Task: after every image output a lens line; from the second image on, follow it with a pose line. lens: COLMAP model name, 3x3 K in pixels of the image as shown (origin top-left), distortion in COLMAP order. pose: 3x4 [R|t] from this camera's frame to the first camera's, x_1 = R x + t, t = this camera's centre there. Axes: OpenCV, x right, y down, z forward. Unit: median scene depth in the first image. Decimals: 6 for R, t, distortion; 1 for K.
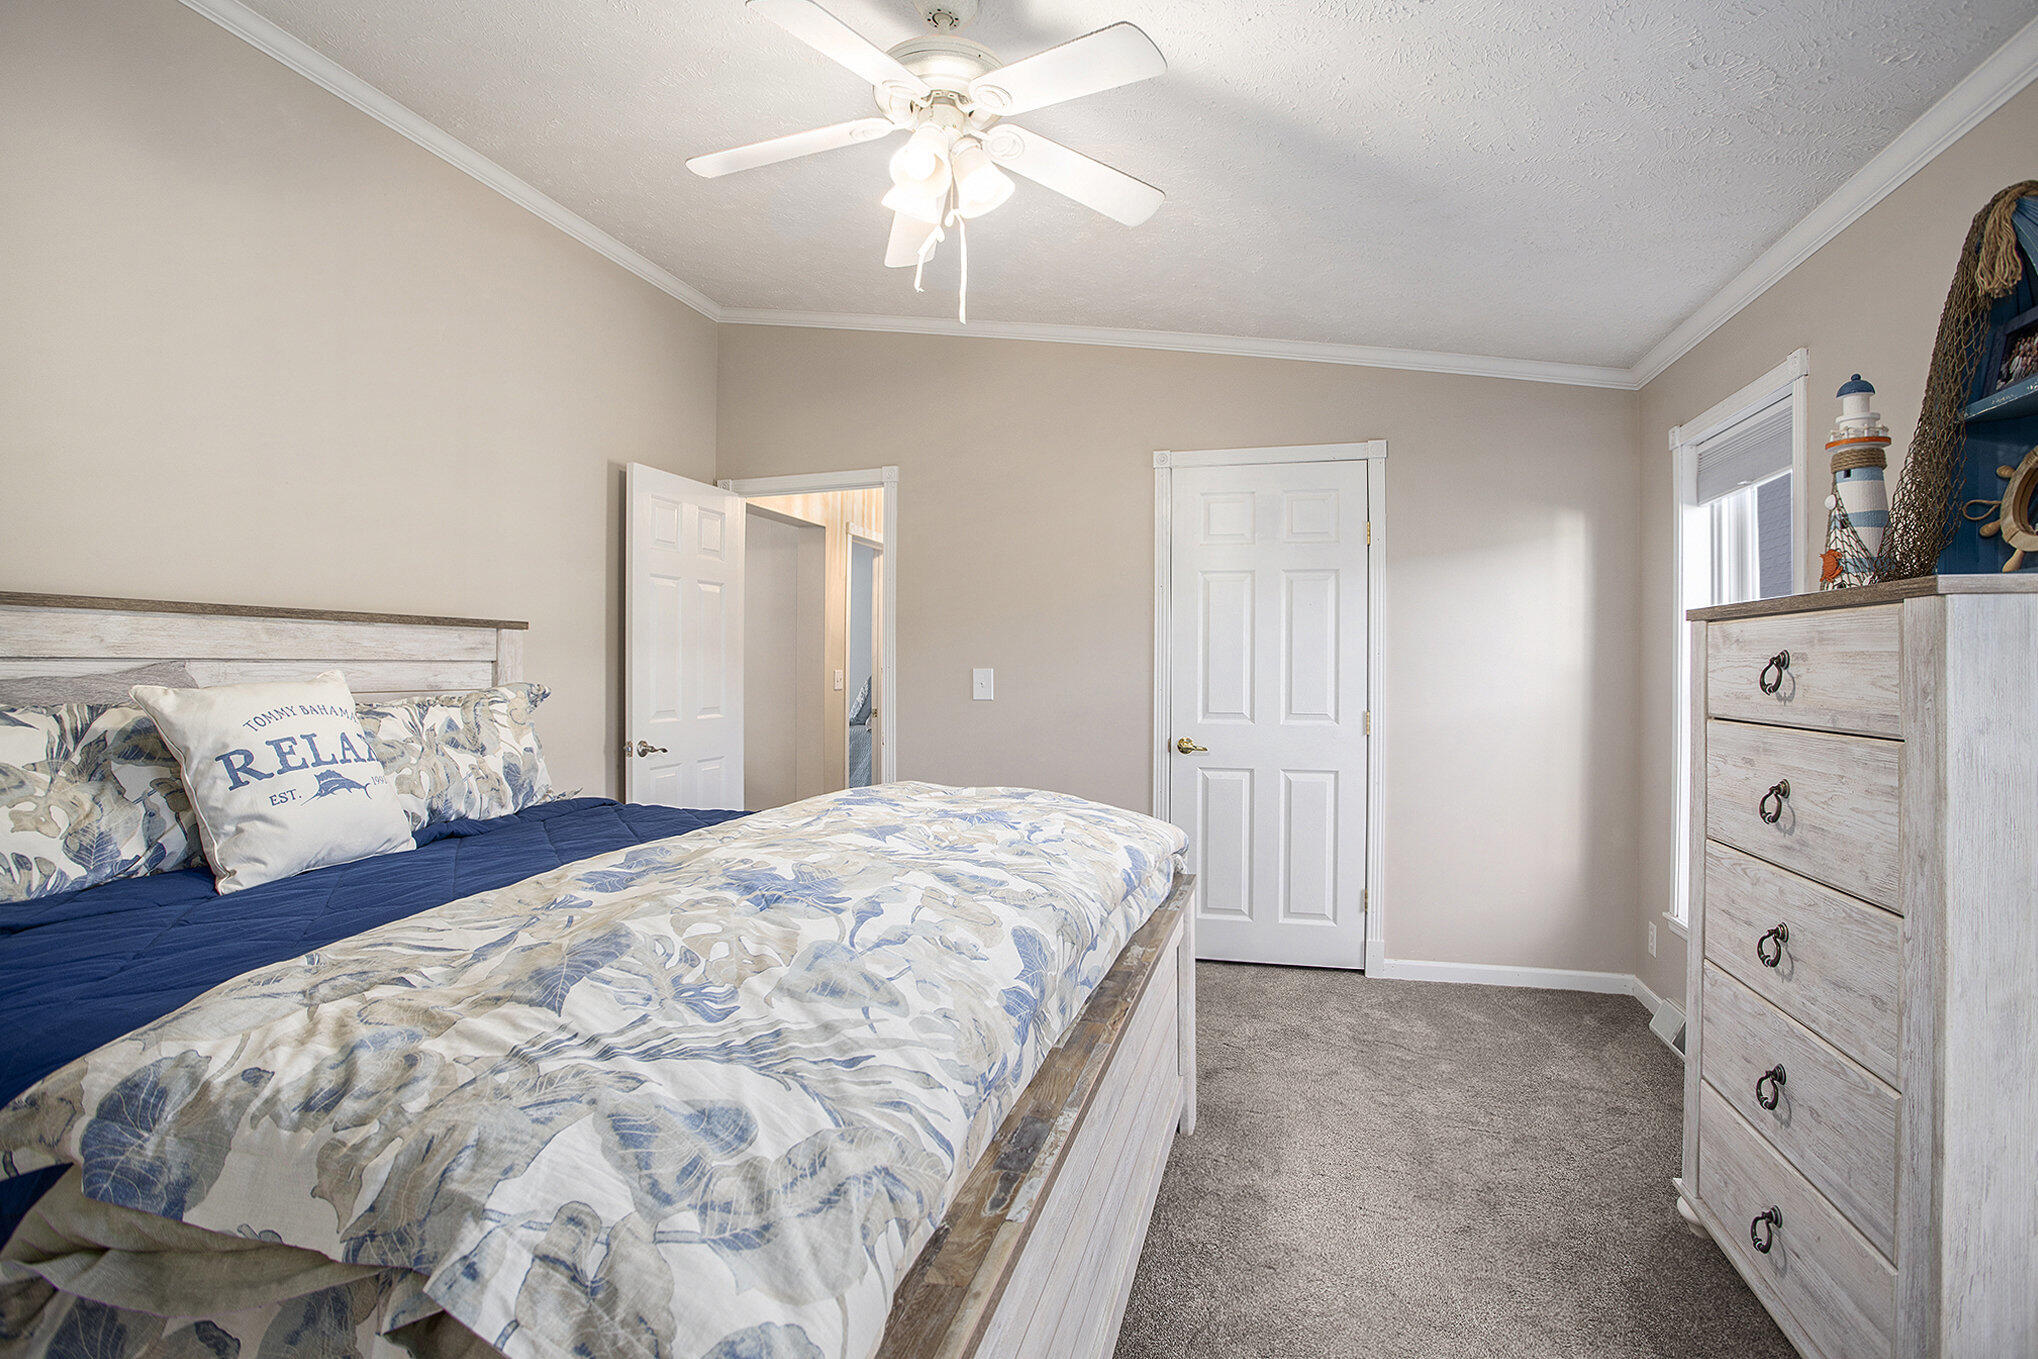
lens RADIAL K [[1002.8, 0, 1020.0], [0, 1002.8, 662.6], [0, 0, 1]] dist [-0.063938, 0.023700]
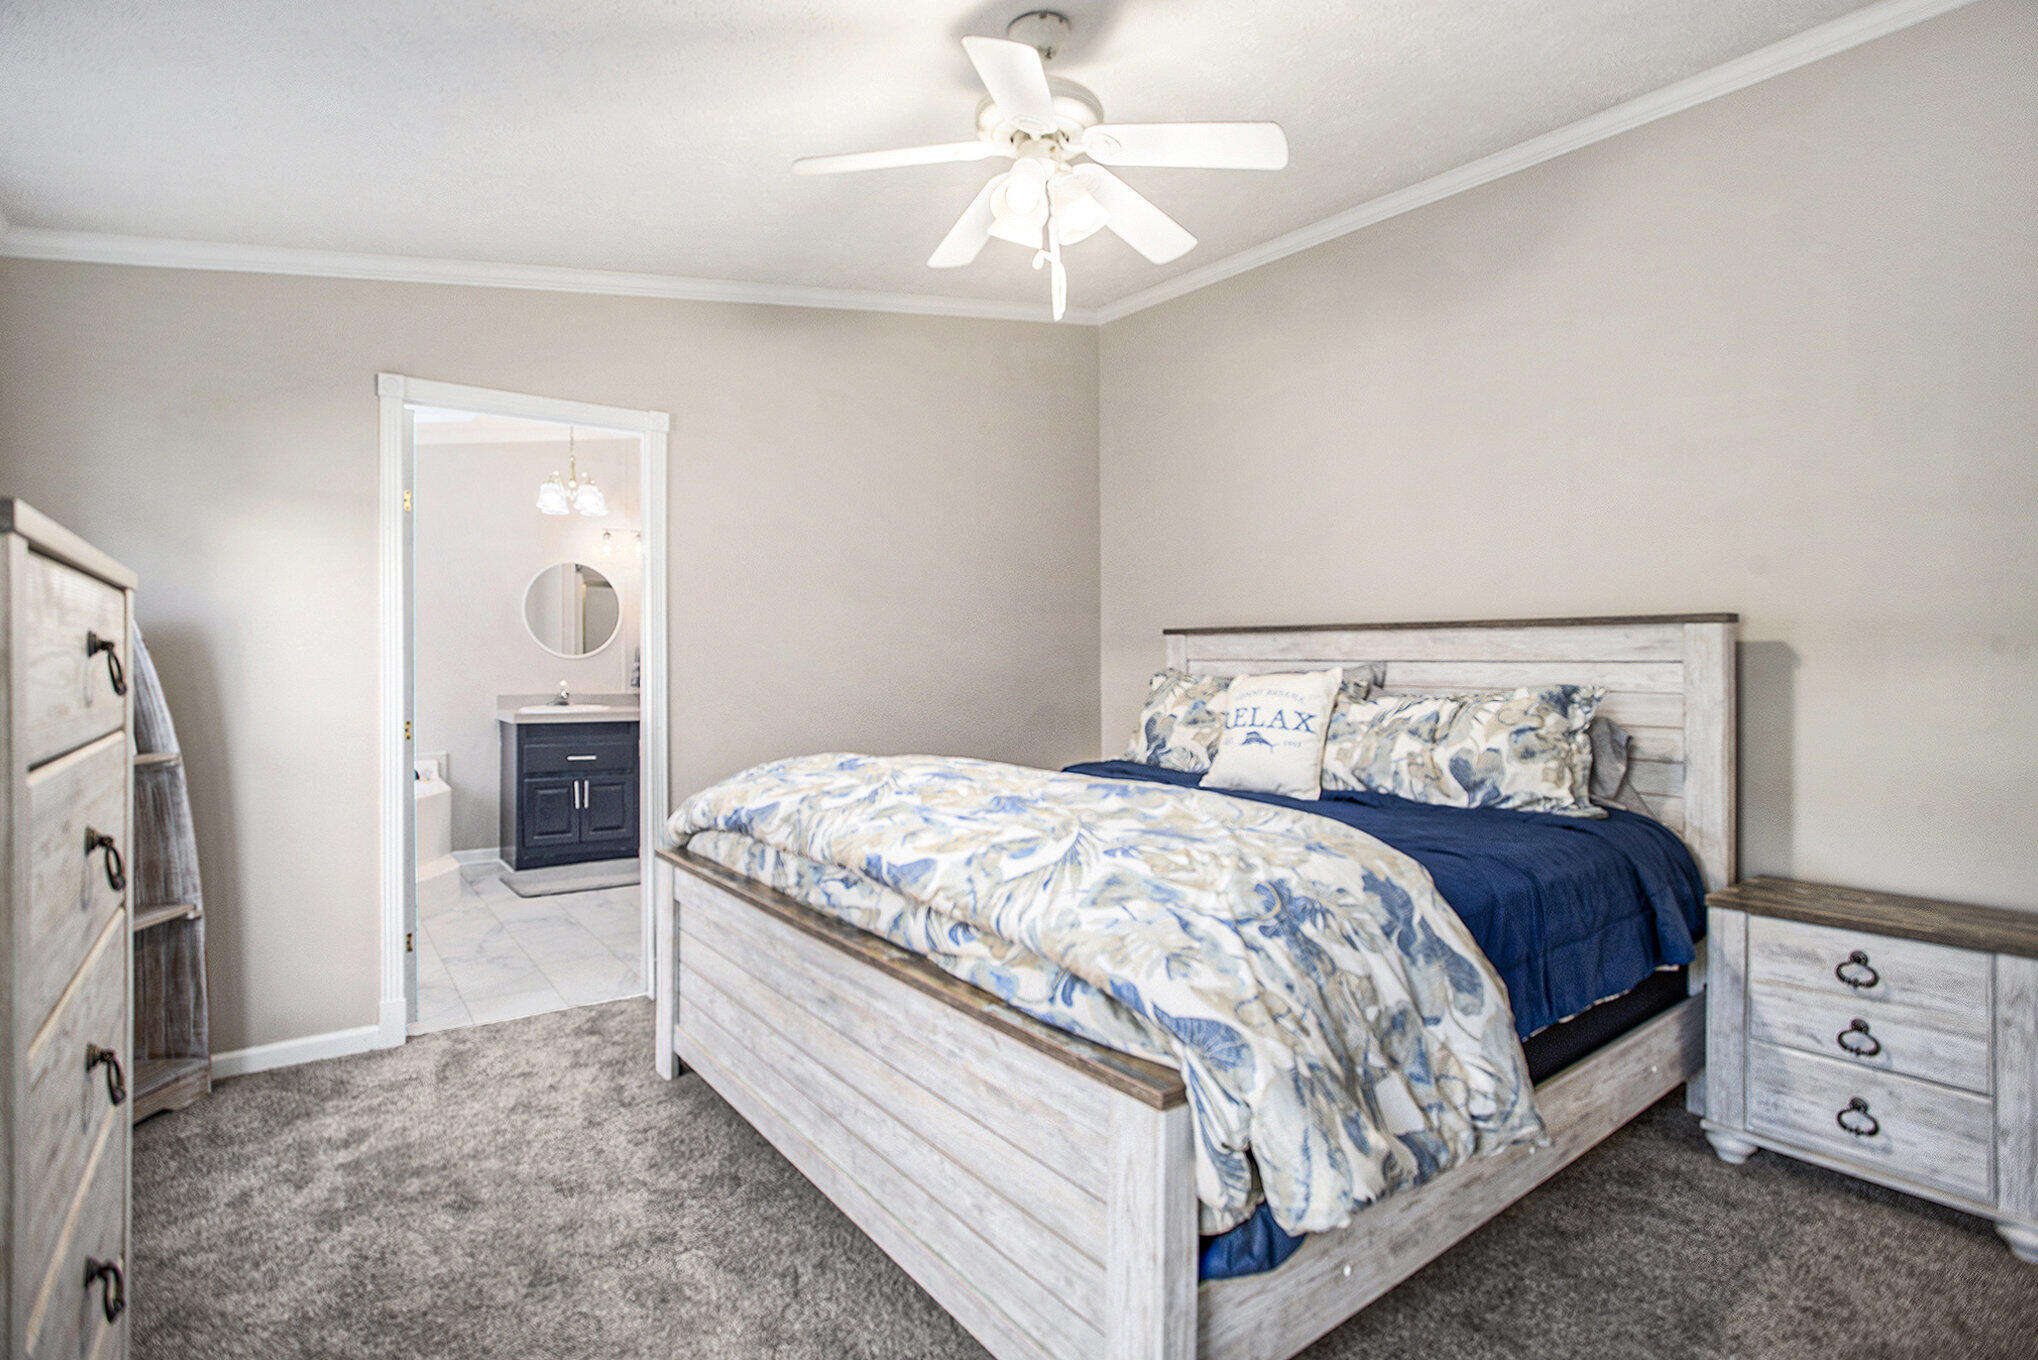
lens RADIAL K [[1002.8, 0, 1020.0], [0, 1002.8, 663.1], [0, 0, 1]] dist [-0.063938, 0.023700]
pose [[-0.618652, 0.003679, -0.785656, 0.652747], [0.000349, 0.999990, 0.004408, -0.005513], [0.785665, 0.002453, -0.618648, 1.373947]]
